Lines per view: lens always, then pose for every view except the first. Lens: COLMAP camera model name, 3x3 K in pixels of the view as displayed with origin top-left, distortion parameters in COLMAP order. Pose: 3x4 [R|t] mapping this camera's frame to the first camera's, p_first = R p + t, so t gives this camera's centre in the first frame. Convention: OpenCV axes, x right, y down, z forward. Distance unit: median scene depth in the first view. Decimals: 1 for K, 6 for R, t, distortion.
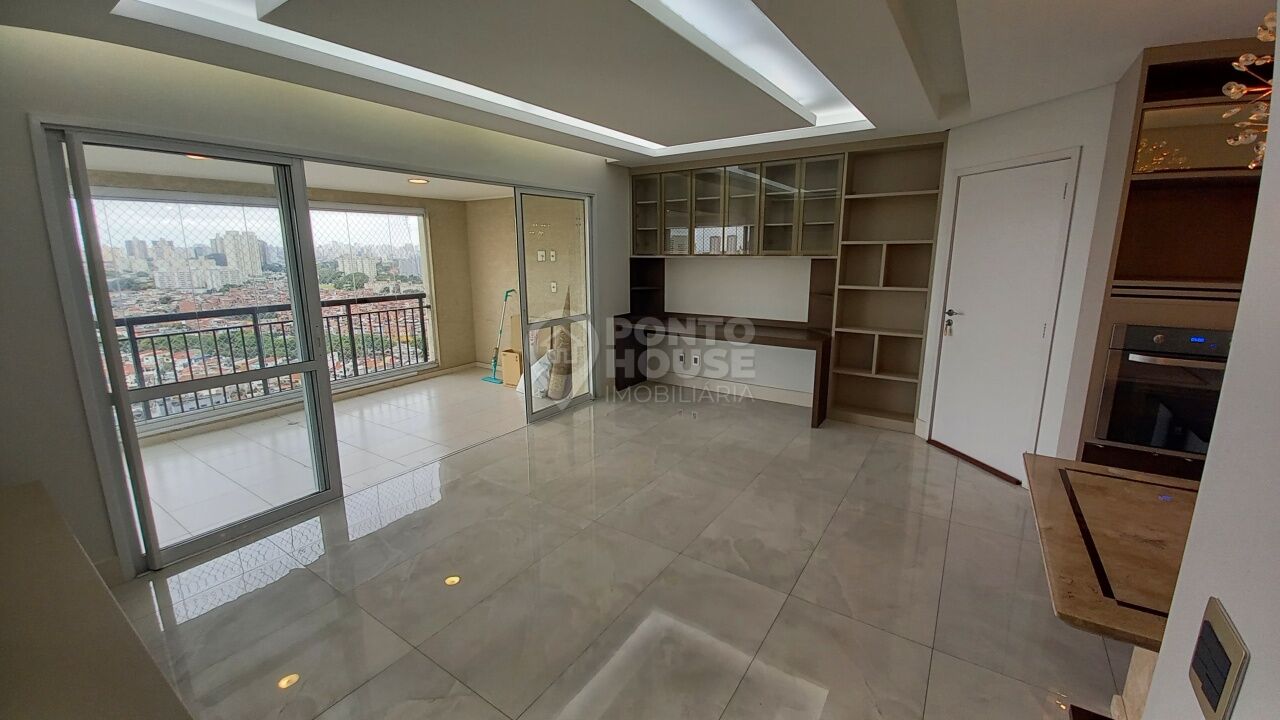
lens RADIAL K [[498.1, 0, 637.0], [0, 498.1, 353.1], [0, 0, 1]] dist [0.000362, -0.000053]
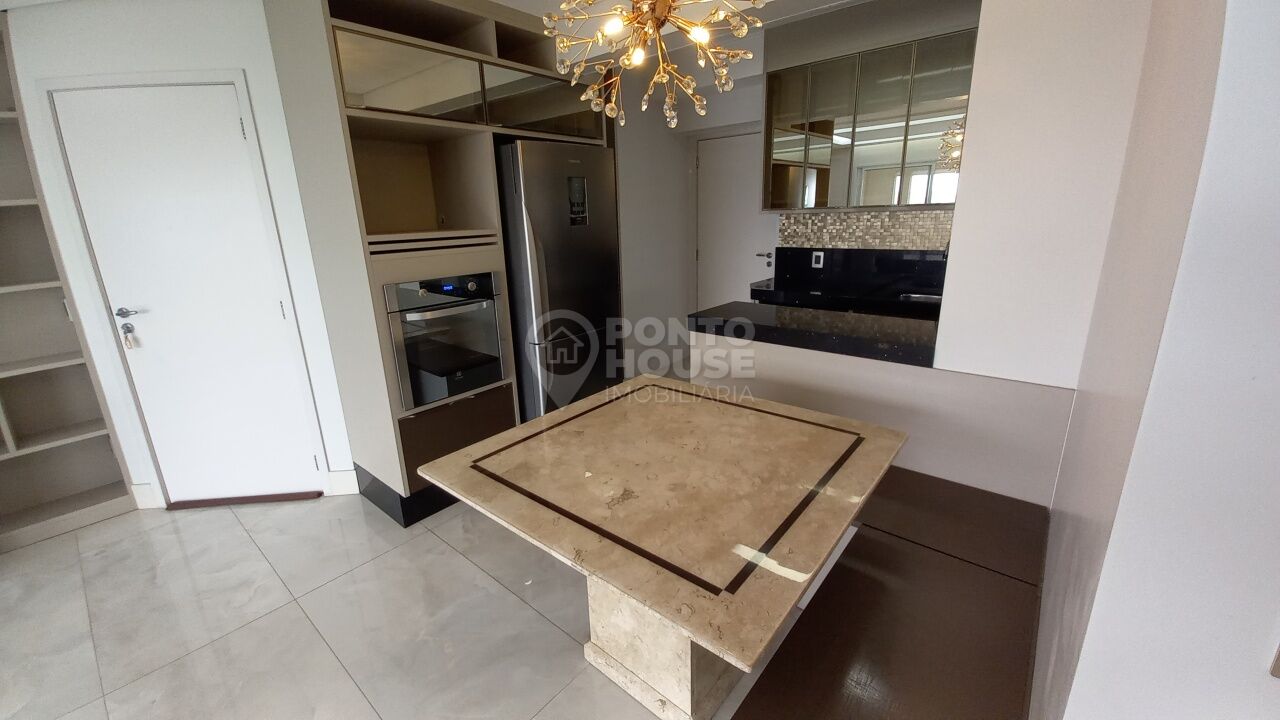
lens RADIAL K [[507.6, 0, 622.5], [0, 507.6, 349.8], [0, 0, 1]] dist [-0.001072, -0.000489]
pose [[0.120631, -0.255873, 0.959154, 0.080515], [0.234582, 0.946193, 0.222912, -0.034879], [-0.964582, 0.198110, 0.174164, 0.311635]]
